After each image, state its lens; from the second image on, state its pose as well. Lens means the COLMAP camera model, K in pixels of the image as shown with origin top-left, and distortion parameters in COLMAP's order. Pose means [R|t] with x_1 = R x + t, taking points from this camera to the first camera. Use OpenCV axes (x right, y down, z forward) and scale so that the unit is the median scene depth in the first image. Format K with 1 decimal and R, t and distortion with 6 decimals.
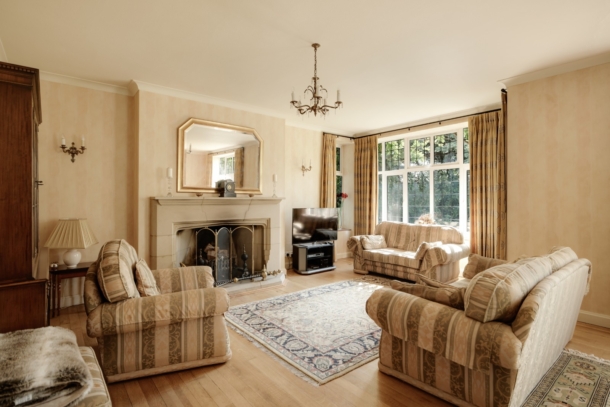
lens RADIAL K [[313.9, 0, 305.0], [0, 313.9, 203.5], [0, 0, 1]] dist [0.001764, 0.000101]
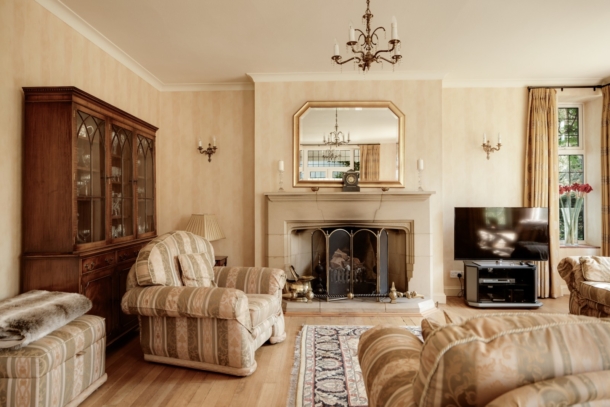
lens RADIAL K [[398.5, 0, 305.0], [0, 398.5, 203.5], [0, 0, 1]] dist [0.003185, 0.001315]
pose [[0.755783, -0.003985, -0.654810, 0.370344], [-0.003088, 0.999949, -0.009648, 0.021764], [0.654815, 0.009314, 0.755732, 0.167762]]
